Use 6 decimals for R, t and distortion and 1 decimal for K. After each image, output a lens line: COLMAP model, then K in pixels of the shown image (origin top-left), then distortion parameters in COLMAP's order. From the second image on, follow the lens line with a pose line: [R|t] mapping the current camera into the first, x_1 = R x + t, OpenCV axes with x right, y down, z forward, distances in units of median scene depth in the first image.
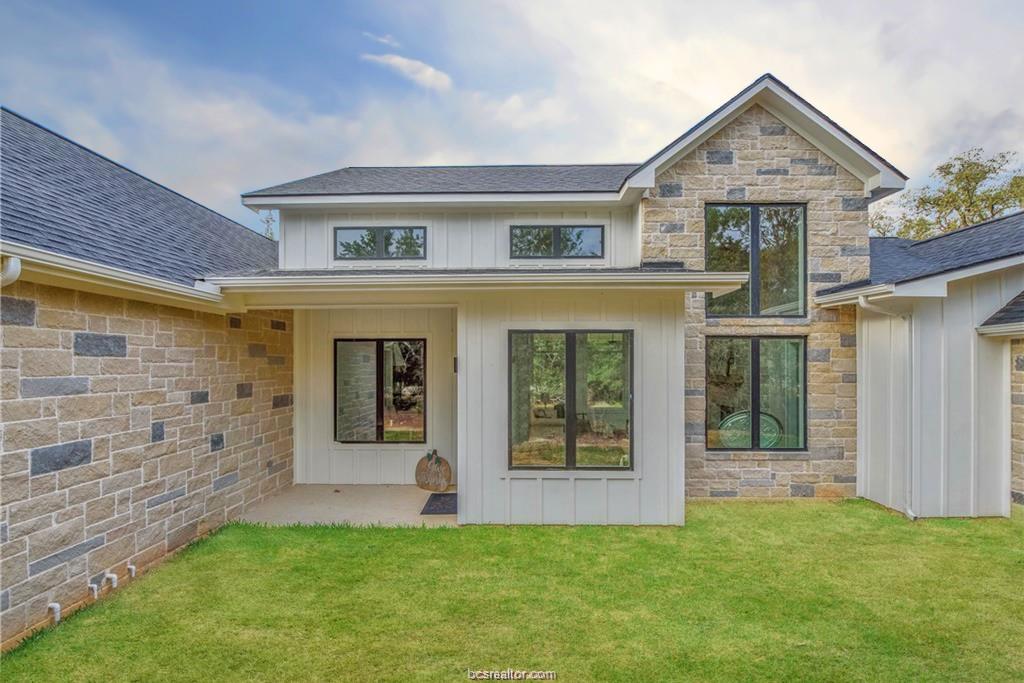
lens RADIAL K [[443.9, 0, 508.0], [0, 443.9, 364.6], [0, 0, 1]] dist [-0.010818, -0.000199]
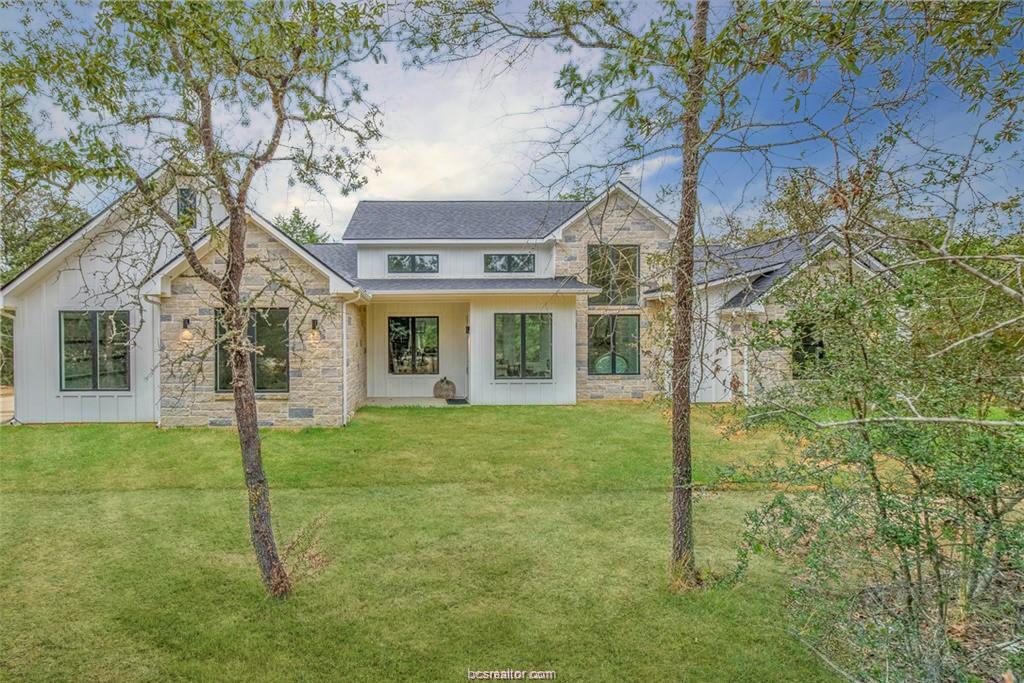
lens RADIAL K [[434.2, 0, 446.6], [0, 434.2, 345.0], [0, 0, 1]] dist [-0.011847, -0.000017]
pose [[0.998013, -0.006155, 0.062713, -0.288746], [0.005320, 0.999895, 0.013482, 0.037693], [-0.062790, -0.013121, 0.997941, -0.851180]]
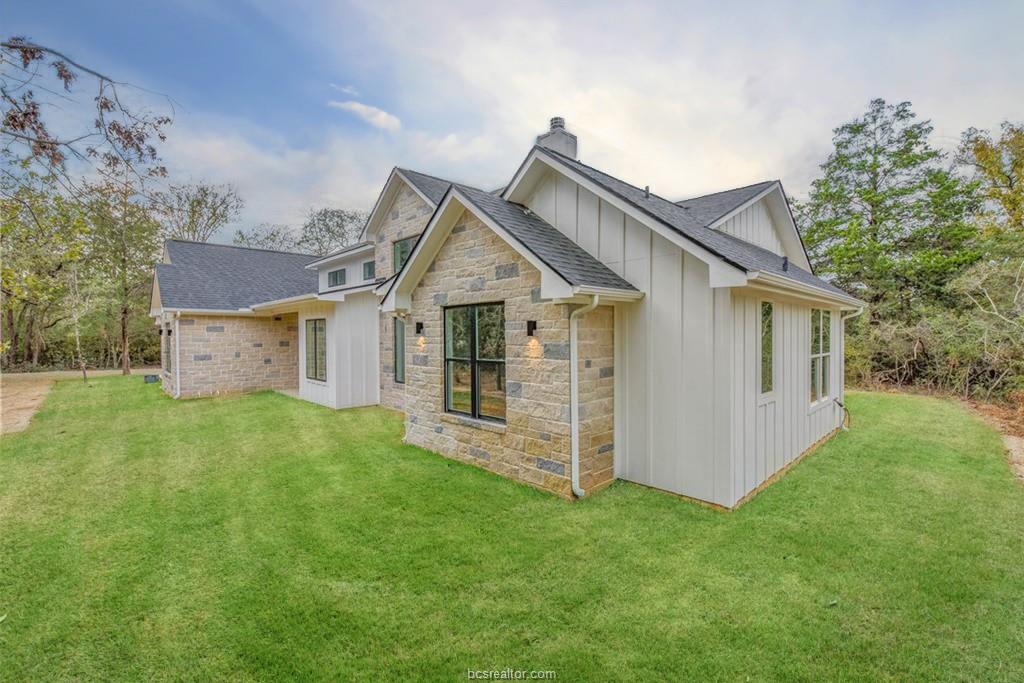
lens RADIAL K [[435.7, 0, 514.0], [0, 435.7, 330.6], [0, 0, 1]] dist [-0.001248, -0.000090]
pose [[0.706472, -0.008542, -0.707690, 2.044756], [0.005283, 0.999963, -0.006796, 0.003954], [0.707721, 0.001062, 0.706491, 0.110636]]
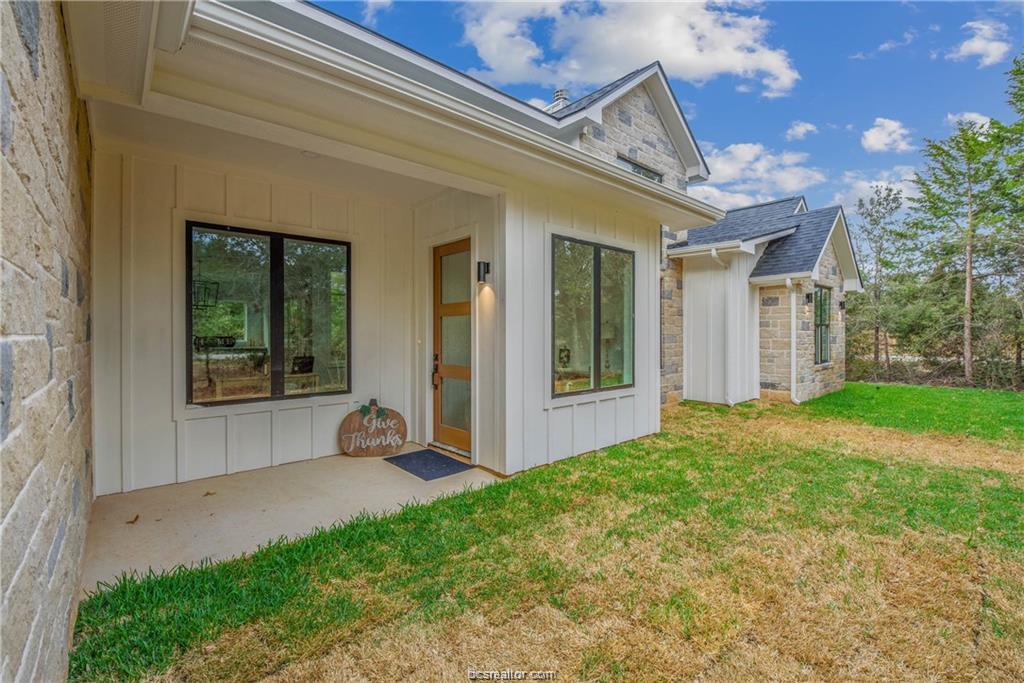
lens RADIAL K [[435.7, 0, 514.0], [0, 435.7, 330.6], [0, 0, 1]] dist [-0.001248, -0.000090]
pose [[0.745142, 0.001952, 0.666903, -0.493494], [0.000947, 0.999992, -0.003985, 0.090407], [-0.666905, 0.003601, 0.745134, 0.348036]]
